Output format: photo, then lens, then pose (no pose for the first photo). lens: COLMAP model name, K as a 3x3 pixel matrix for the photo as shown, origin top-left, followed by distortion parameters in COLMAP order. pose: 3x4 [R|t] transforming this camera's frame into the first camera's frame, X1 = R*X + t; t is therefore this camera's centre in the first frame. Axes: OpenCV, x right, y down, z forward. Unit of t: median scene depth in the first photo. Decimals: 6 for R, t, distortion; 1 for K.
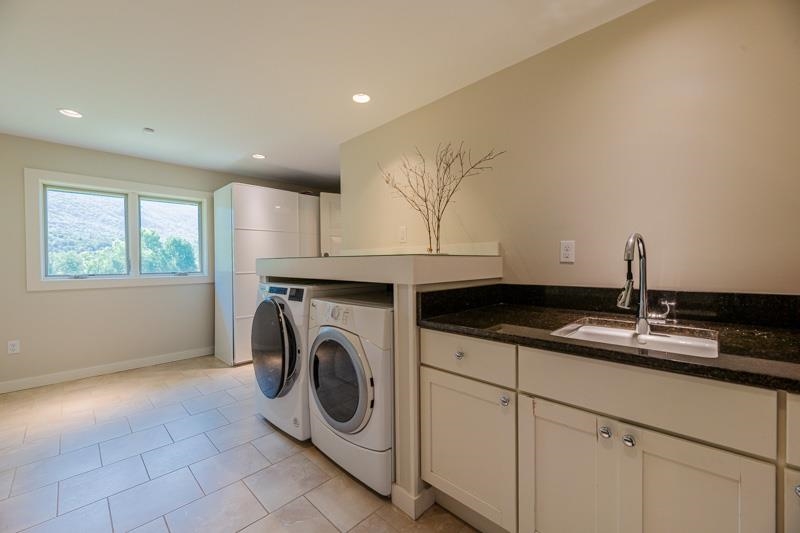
lens RADIAL K [[325.9, 0, 395.6], [0, 325.9, 264.5], [0, 0, 1]] dist [-0.002366, 0.000444]
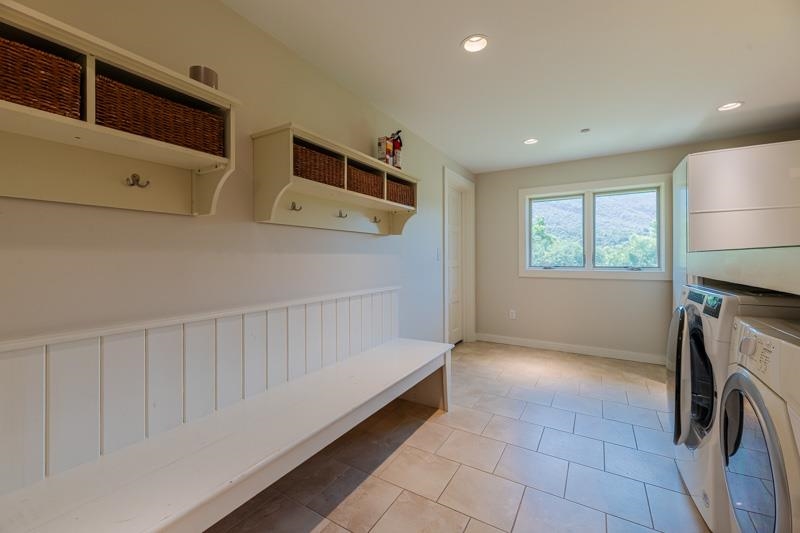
lens RADIAL K [[325.9, 0, 388.3], [0, 325.9, 255.3], [0, 0, 1]] dist [-0.002366, 0.000444]
pose [[0.208519, -0.001382, -0.978017, 0.111760], [-0.005862, 0.999979, -0.002662, -0.002421], [0.978001, 0.006288, 0.208506, 0.125755]]
